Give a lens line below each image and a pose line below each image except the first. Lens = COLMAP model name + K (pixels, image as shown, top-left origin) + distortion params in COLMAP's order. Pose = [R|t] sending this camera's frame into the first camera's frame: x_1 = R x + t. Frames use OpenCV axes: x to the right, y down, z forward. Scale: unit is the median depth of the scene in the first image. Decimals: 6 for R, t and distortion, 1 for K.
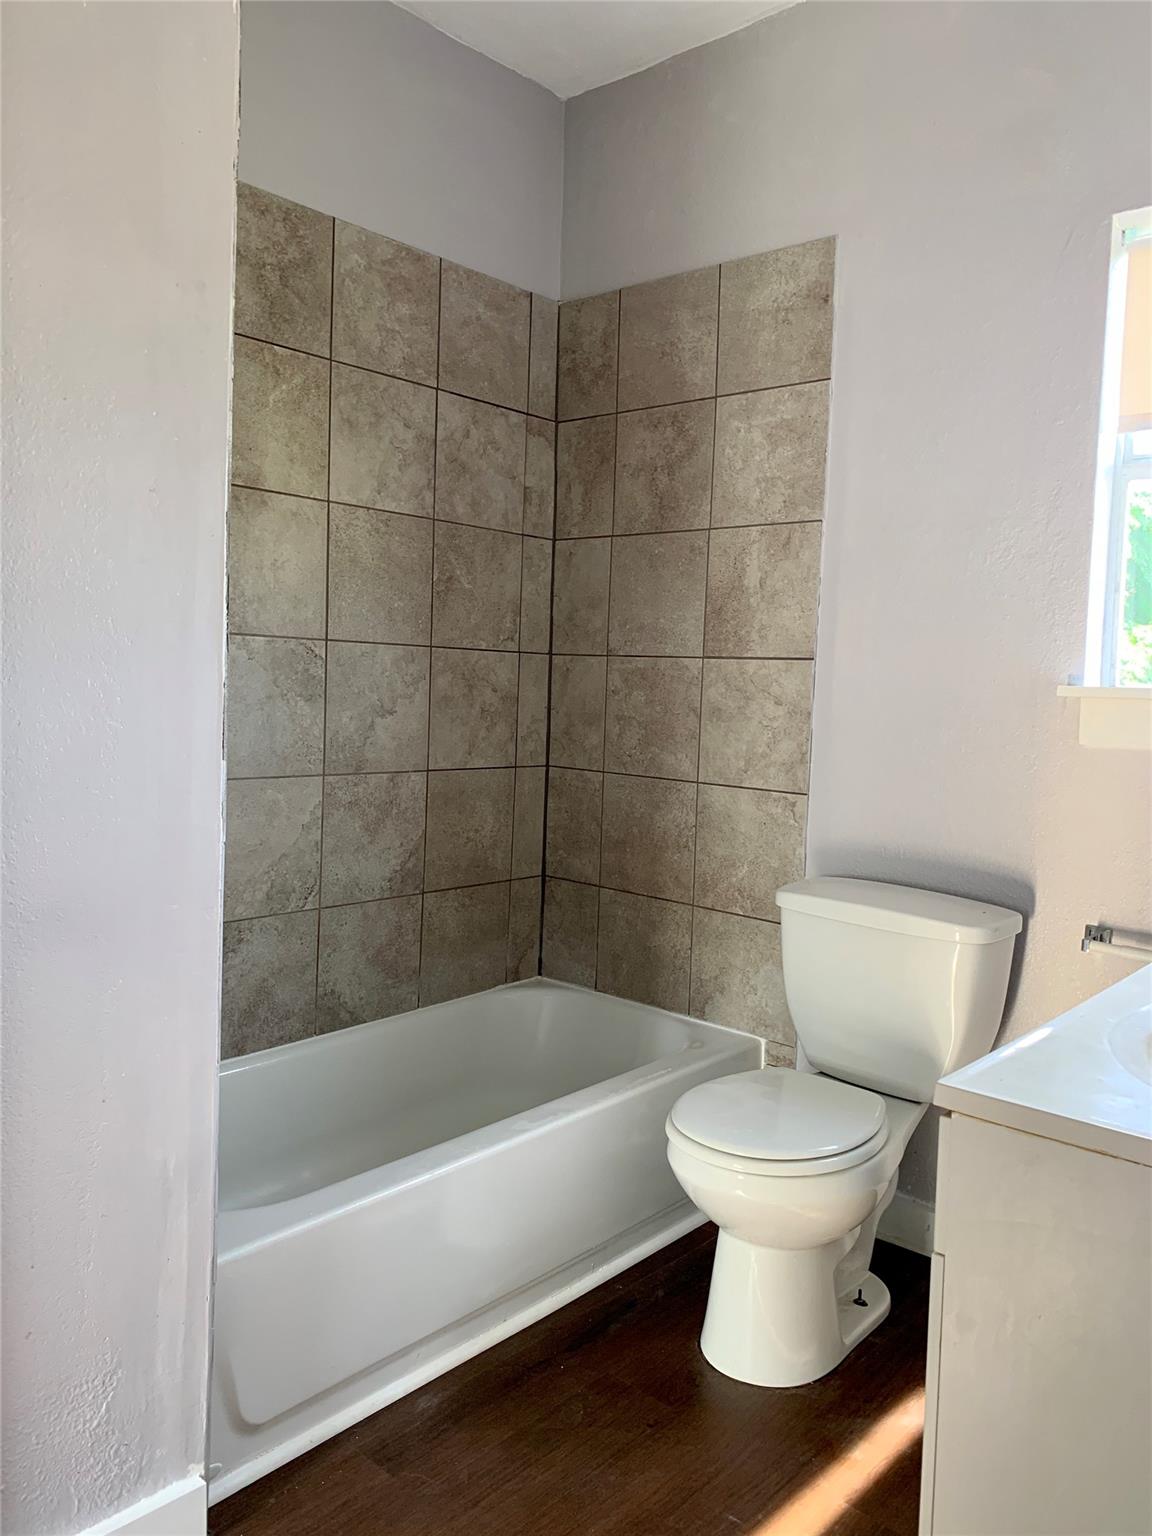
lens RADIAL K [[1137.2, 0, 576.0], [0, 1137.2, 768.0], [0, 0, 1]] dist [0.068813, -0.128480]
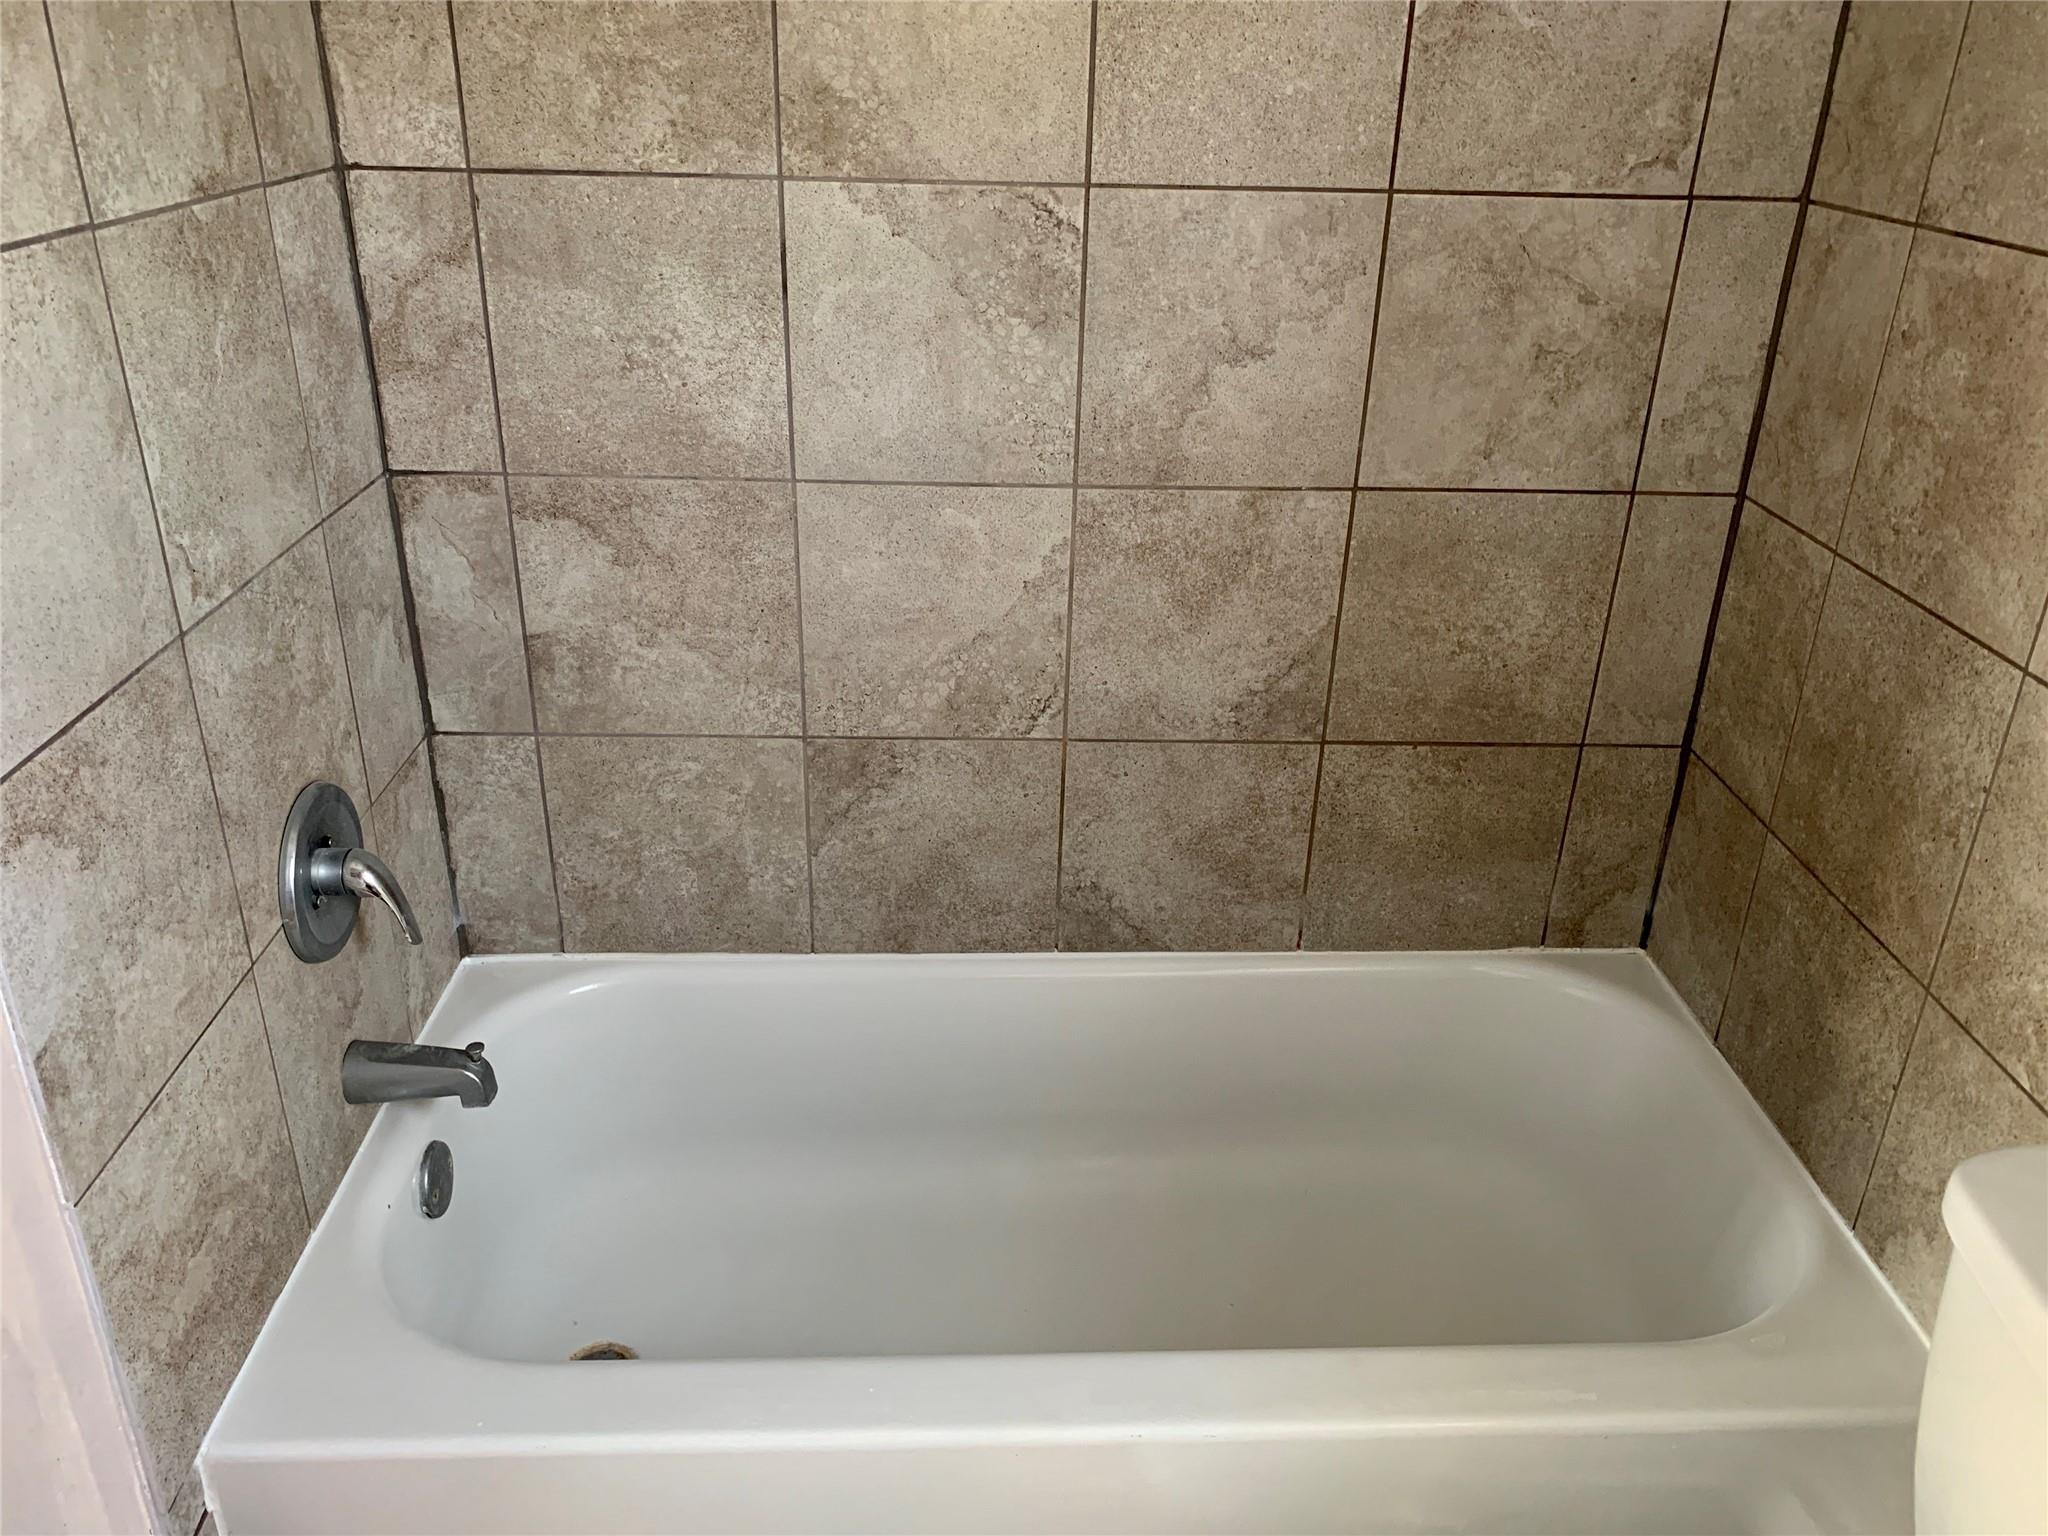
lens RADIAL K [[1516.2, 0, 1024.0], [0, 1516.2, 768.0], [0, 0, 1]] dist [0.068813, -0.128480]
pose [[0.683522, 0.295286, -0.667535, 0.219856], [-0.049117, 0.931054, 0.361561, -0.109910], [0.728275, -0.214347, 0.650900, 0.522747]]
